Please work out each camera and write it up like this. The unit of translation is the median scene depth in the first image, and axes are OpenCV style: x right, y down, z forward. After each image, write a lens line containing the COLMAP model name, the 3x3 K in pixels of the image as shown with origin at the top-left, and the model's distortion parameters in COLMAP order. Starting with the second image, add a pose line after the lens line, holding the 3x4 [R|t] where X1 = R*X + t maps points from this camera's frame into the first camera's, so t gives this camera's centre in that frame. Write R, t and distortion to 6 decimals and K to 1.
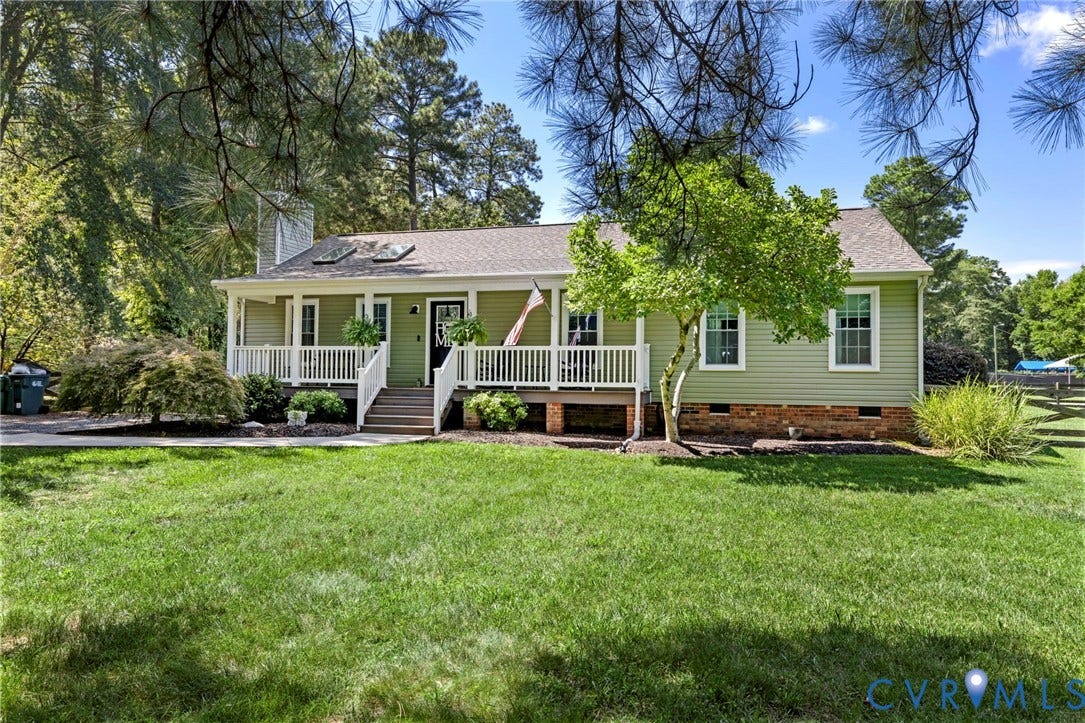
lens RADIAL K [[679.2, 0, 527.2], [0, 679.2, 362.8], [0, 0, 1]] dist [-0.002127, 0.000477]
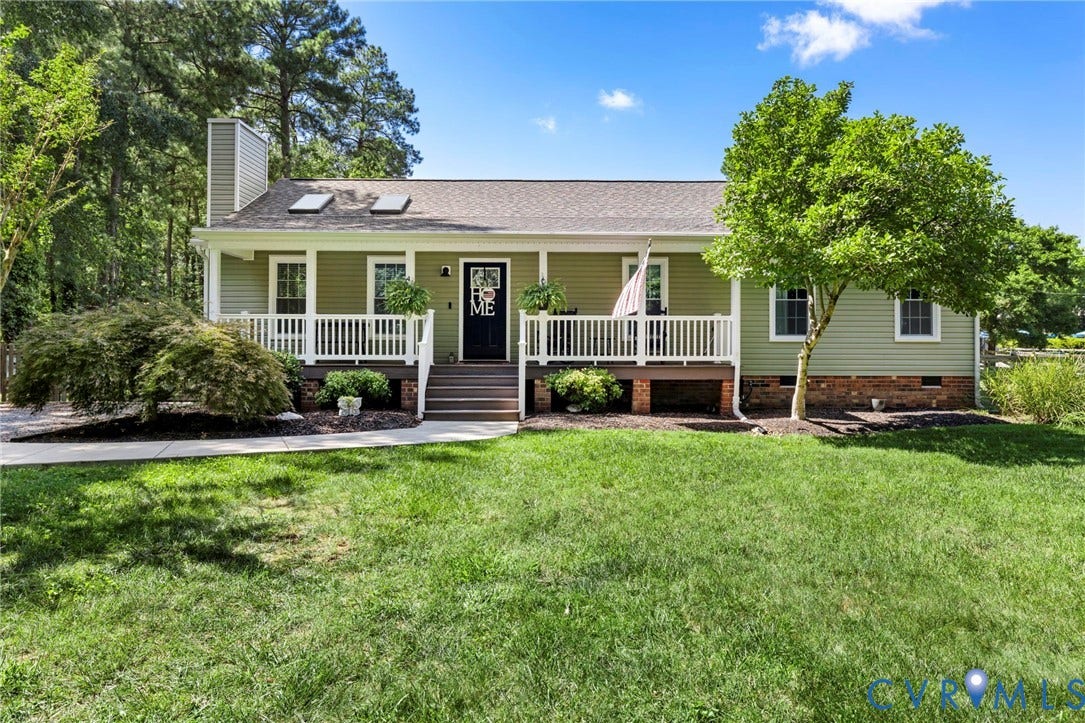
lens RADIAL K [[695.8, 0, 545.3], [0, 695.8, 333.5], [0, 0, 1]] dist [0.001215, -0.000877]
pose [[0.960491, -0.004047, 0.278281, -0.334448], [0.002194, 0.999973, 0.006972, -0.008035], [-0.278302, -0.006086, 0.960474, 0.152445]]
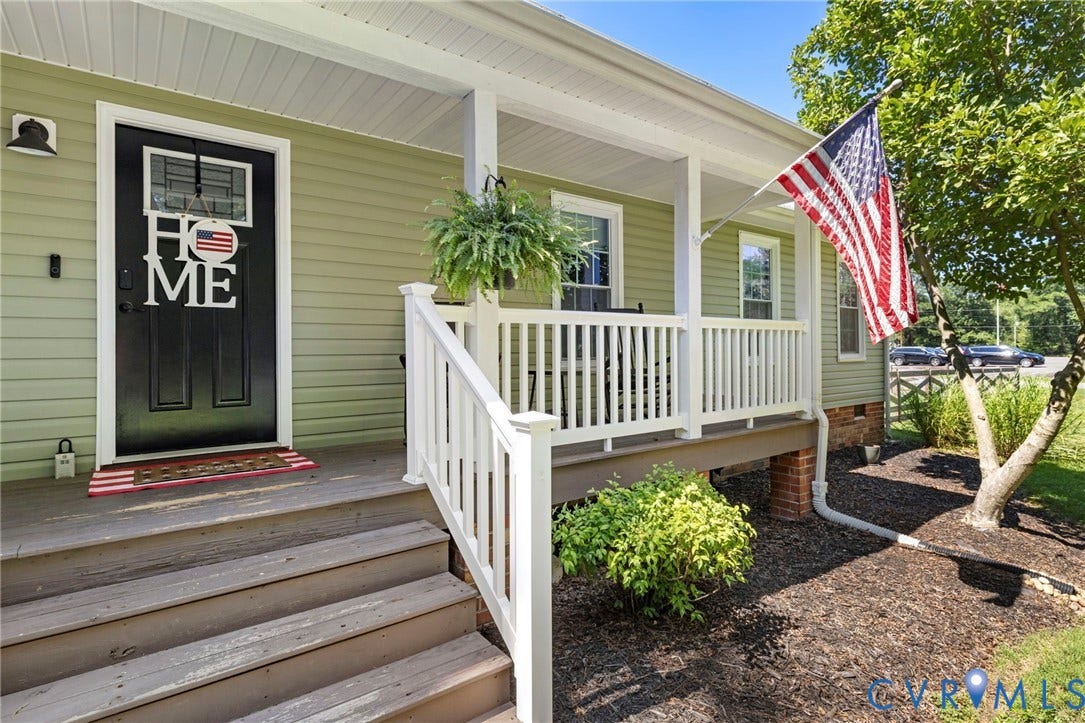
lens RADIAL K [[559.7, 0, 547.0], [0, 559.7, 347.2], [0, 0, 1]] dist [0.000300, 0.000296]
pose [[0.598814, -0.009610, 0.800831, -0.246961], [0.003186, 0.999949, 0.009616, -0.011220], [-0.800882, -0.003207, 0.598813, 0.873689]]
